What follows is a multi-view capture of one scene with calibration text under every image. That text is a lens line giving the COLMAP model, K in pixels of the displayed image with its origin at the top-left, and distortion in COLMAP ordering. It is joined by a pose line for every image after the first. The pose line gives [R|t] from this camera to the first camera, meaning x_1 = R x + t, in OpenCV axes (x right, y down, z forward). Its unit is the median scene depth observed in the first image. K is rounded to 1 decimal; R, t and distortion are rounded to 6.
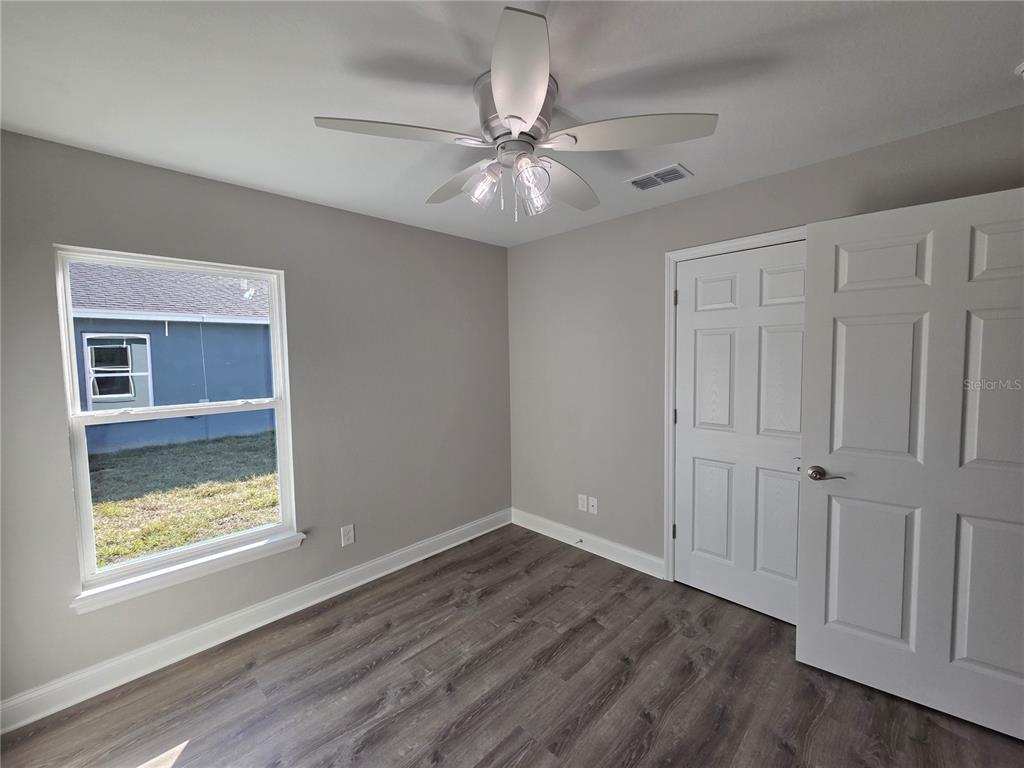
lens RADIAL K [[419.5, 0, 508.8], [0, 419.5, 379.5], [0, 0, 1]] dist [0.001316, -0.000017]
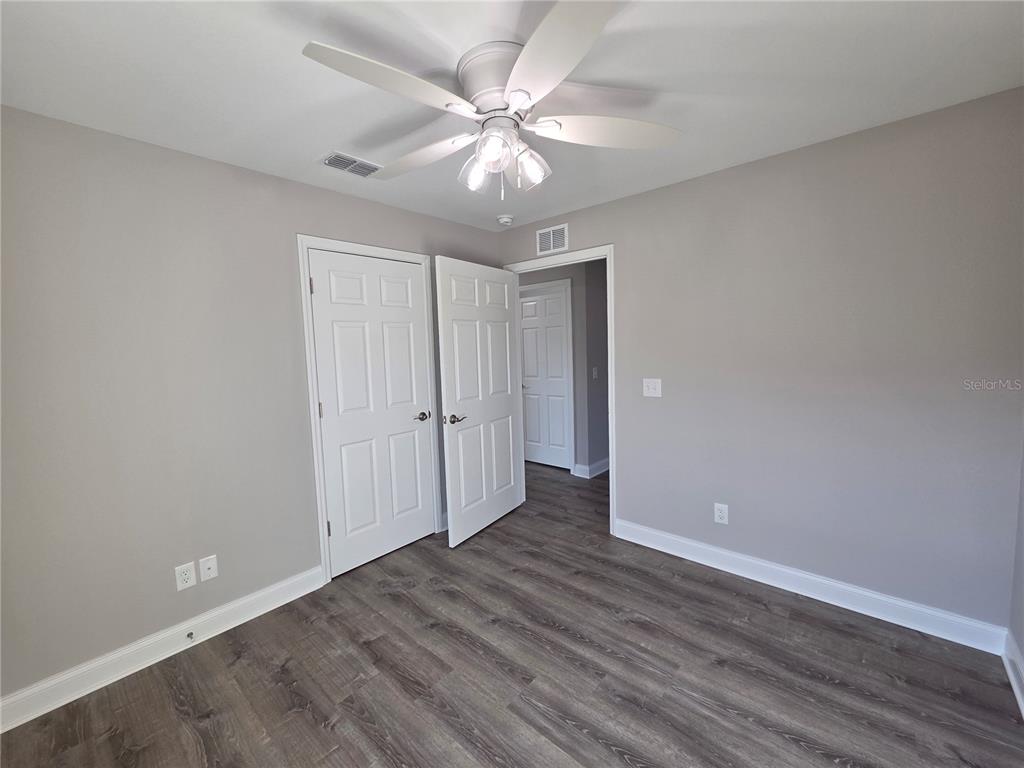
lens RADIAL K [[417.8, 0, 509.7], [0, 417.8, 378.6], [0, 0, 1]] dist [0.000786, -0.000040]
pose [[-0.063571, -0.060523, 0.996140, -0.693659], [0.089643, 0.993778, 0.066101, -0.008705], [-0.993943, 0.093499, -0.057750, 0.742037]]
